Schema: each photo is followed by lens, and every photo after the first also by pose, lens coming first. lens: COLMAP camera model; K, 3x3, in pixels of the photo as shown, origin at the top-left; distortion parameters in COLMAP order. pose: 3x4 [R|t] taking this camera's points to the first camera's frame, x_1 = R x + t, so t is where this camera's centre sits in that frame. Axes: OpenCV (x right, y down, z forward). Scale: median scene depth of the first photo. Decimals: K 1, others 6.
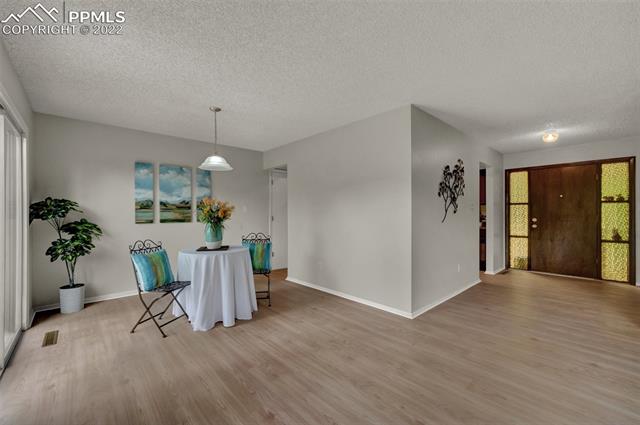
lens RADIAL K [[268.7, 0, 320.0], [0, 268.7, 212.5], [0, 0, 1]] dist [0.003576, 0.000567]
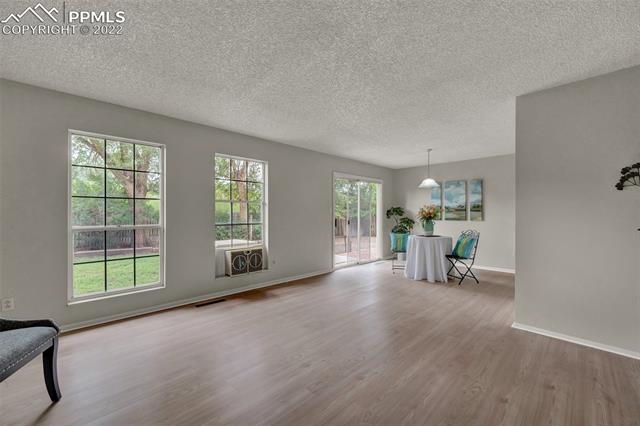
lens RADIAL K [[260.5, 0, 301.7], [0, 260.5, 212.6], [0, 0, 1]] dist [-0.001059, -0.000111]
pose [[-0.015196, -0.003388, -0.999879, 1.143466], [-0.000652, 0.999994, -0.003379, -0.000190], [0.999884, 0.000601, -0.015198, 0.253541]]
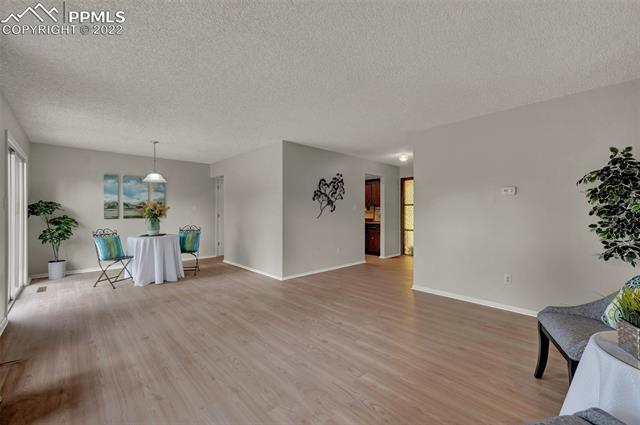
lens RADIAL K [[272.9, 0, 320.0], [0, 272.9, 212.5], [0, 0, 1]] dist [0.013291, -0.000053]
pose [[0.999992, 0.002289, 0.003257, 0.503533], [-0.002297, 0.999994, 0.002460, 0.002145], [-0.003251, -0.002468, 0.999992, -0.503496]]
